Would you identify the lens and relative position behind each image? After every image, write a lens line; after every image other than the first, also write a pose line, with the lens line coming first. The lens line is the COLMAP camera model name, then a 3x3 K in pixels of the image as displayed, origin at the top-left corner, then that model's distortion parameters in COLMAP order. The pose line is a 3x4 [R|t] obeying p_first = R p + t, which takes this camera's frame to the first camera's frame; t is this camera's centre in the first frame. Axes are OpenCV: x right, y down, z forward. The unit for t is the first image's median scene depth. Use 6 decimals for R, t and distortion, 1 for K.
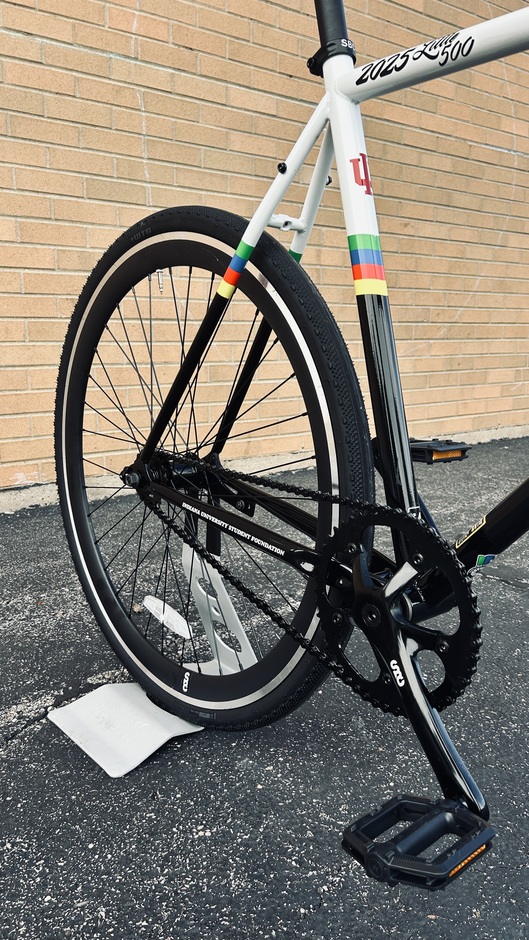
lens RADIAL K [[695.0, 0, 264.5], [0, 695.0, 470.0], [0, 0, 1]] dist [-0.007187, 0.003202]
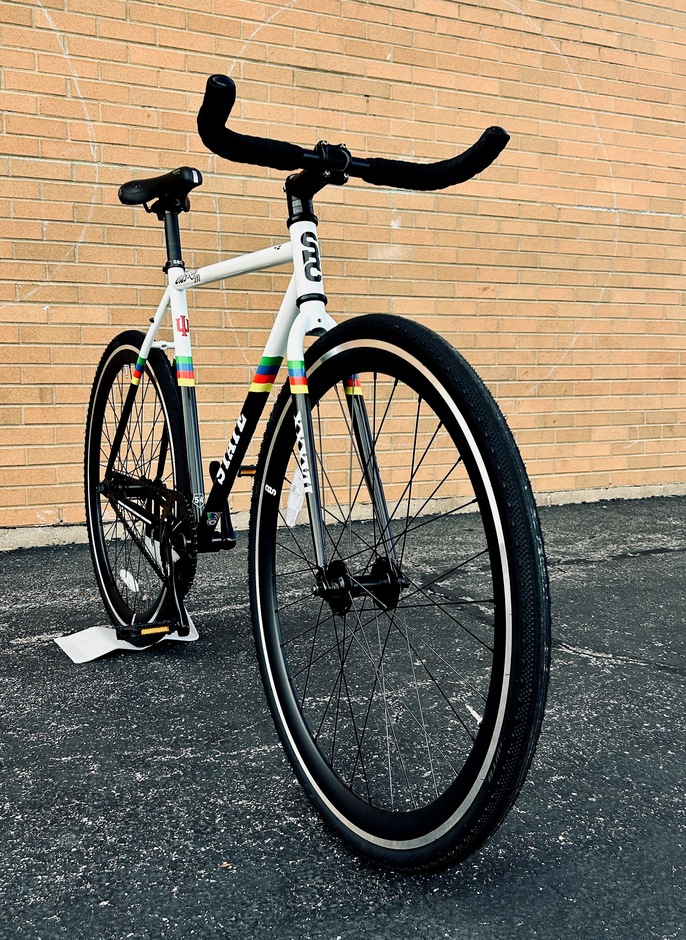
lens RADIAL K [[888.5, 0, 343.0], [0, 888.5, 470.0], [0, 0, 1]] dist [0.013185, -0.003974]
pose [[0.981500, 0.010150, -0.191192, 0.252797], [-0.028680, 0.995121, -0.094404, 0.049235], [0.189301, 0.098141, 0.977002, -0.316643]]
